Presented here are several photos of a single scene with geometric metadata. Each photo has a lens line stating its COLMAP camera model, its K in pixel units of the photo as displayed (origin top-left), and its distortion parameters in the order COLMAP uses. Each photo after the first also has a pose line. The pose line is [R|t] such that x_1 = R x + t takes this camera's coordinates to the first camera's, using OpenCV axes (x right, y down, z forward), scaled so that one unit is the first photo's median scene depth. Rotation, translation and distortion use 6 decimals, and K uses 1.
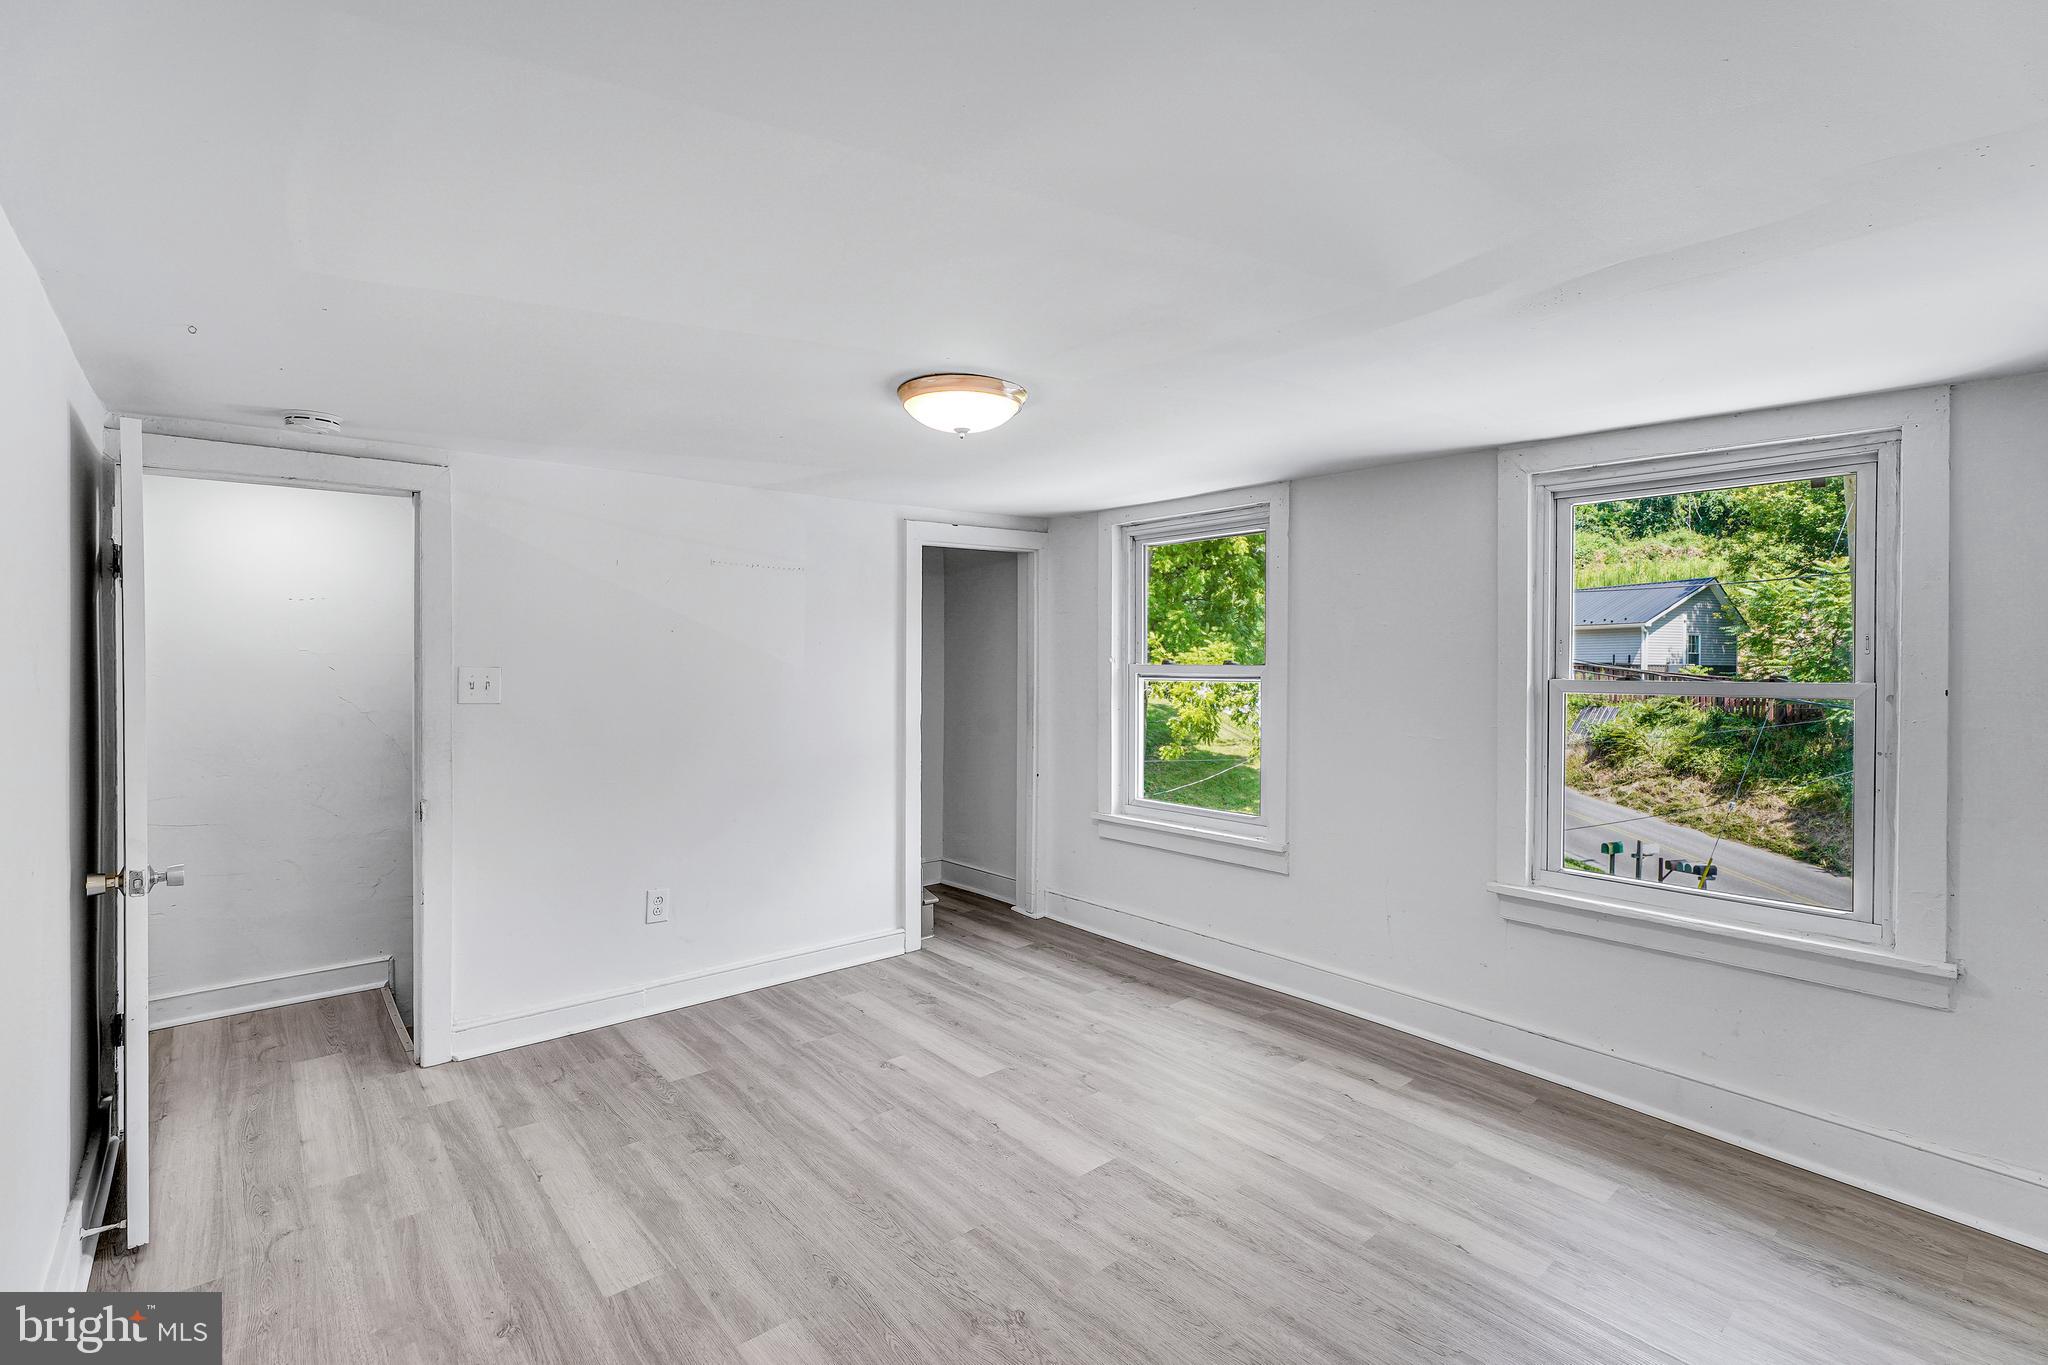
lens RADIAL K [[921.2, 0, 1028.0], [0, 921.2, 676.7], [0, 0, 1]] dist [-0.008101, 0.002670]
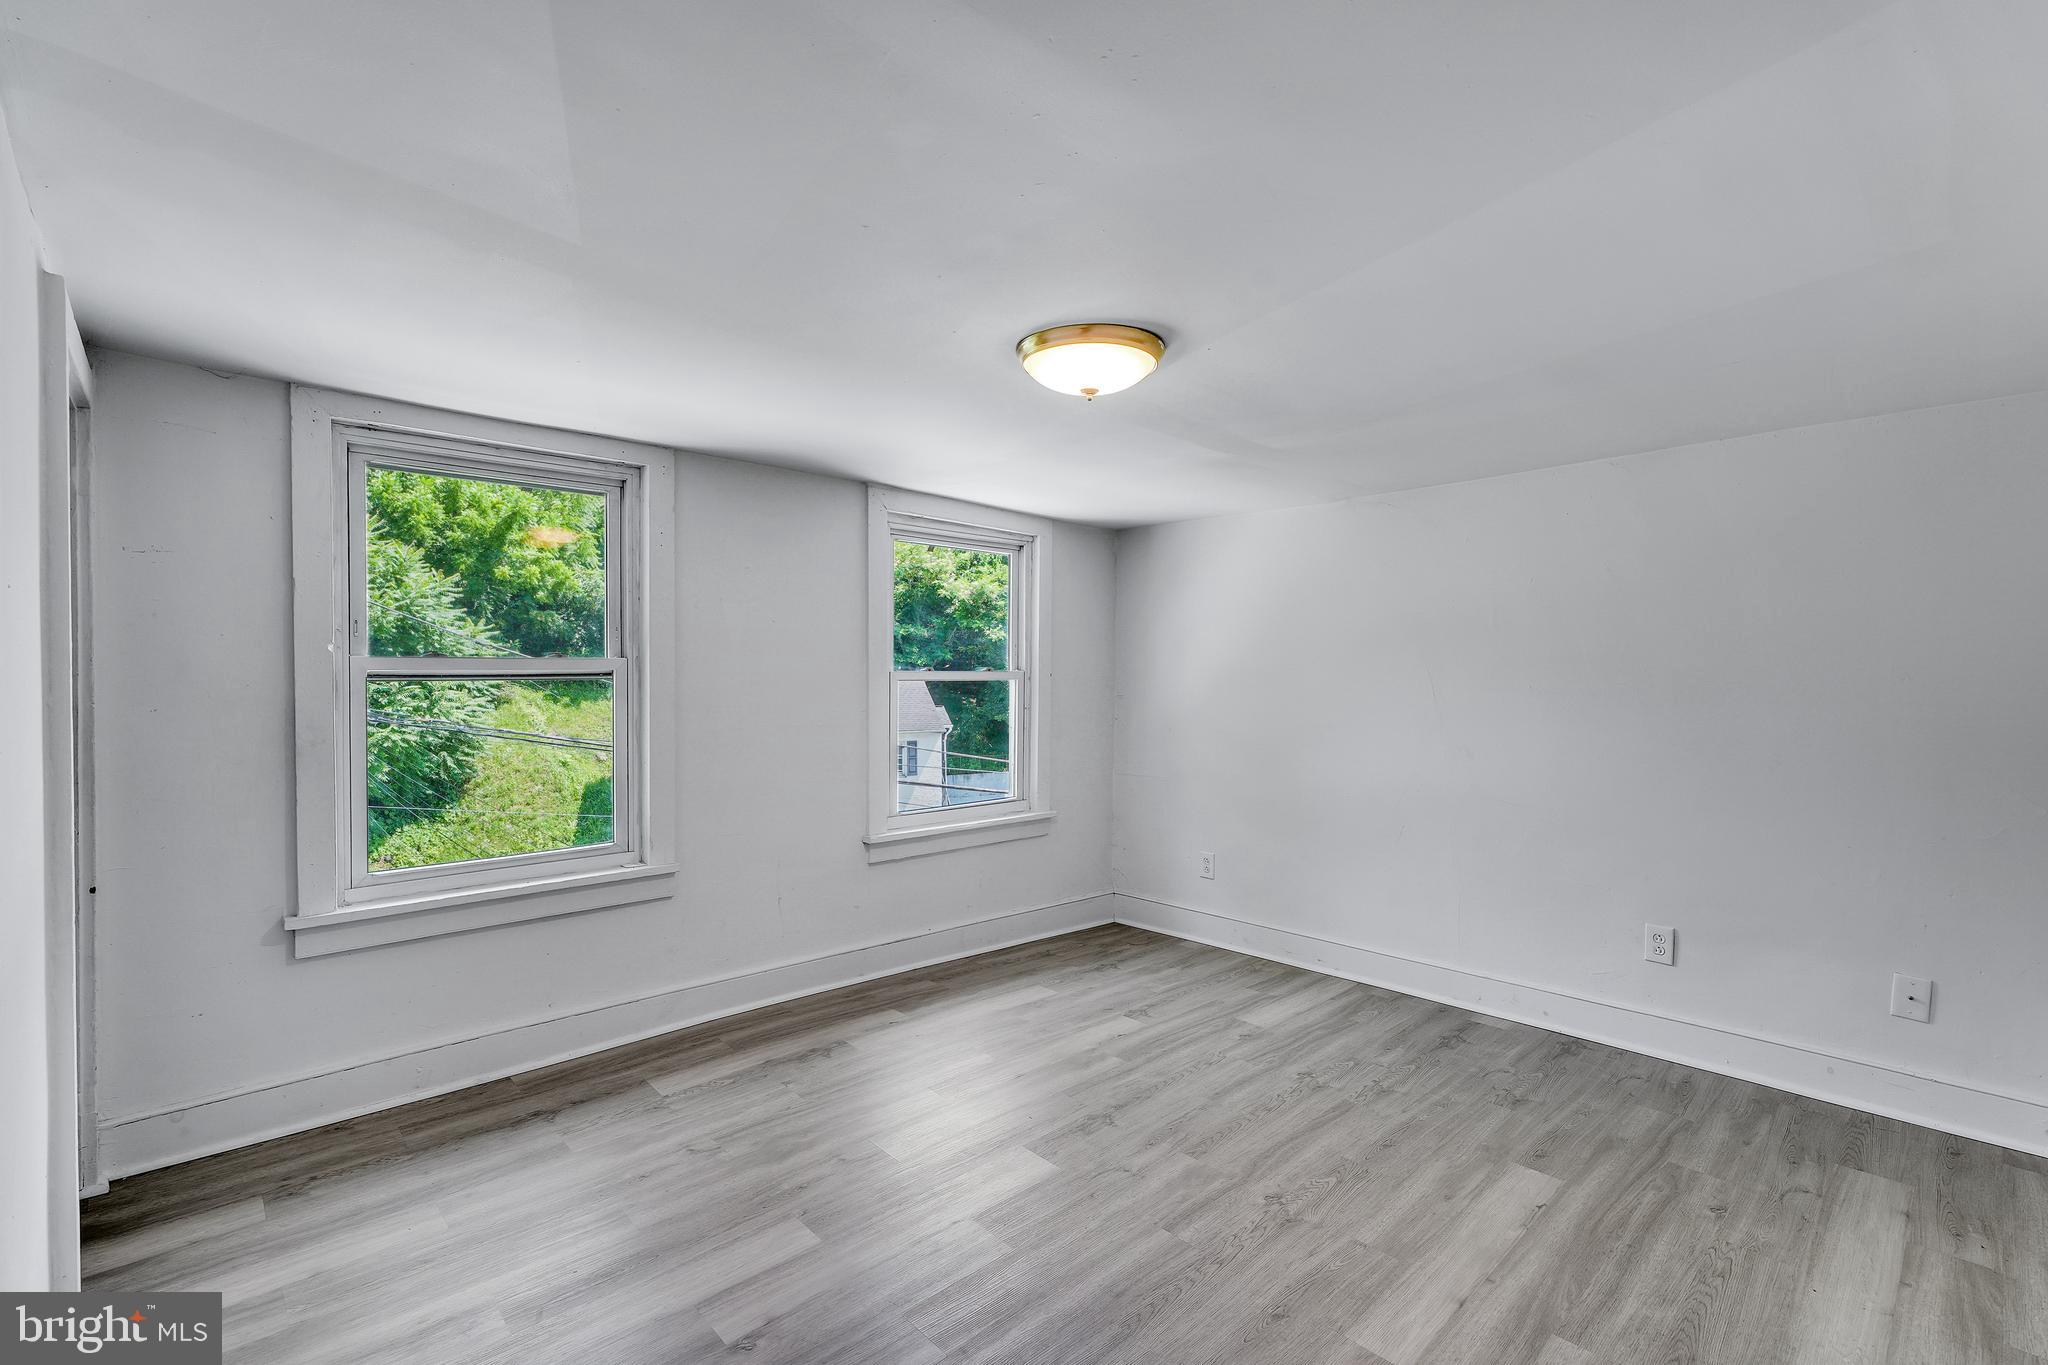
lens RADIAL K [[921.2, 0, 1020.5], [0, 921.2, 689.7], [0, 0, 1]] dist [-0.008101, 0.002670]
pose [[-0.041967, -0.032936, 0.998576, -0.752034], [0.005249, 0.999435, 0.033185, -0.012960], [-0.999105, 0.006634, -0.041770, 0.871067]]
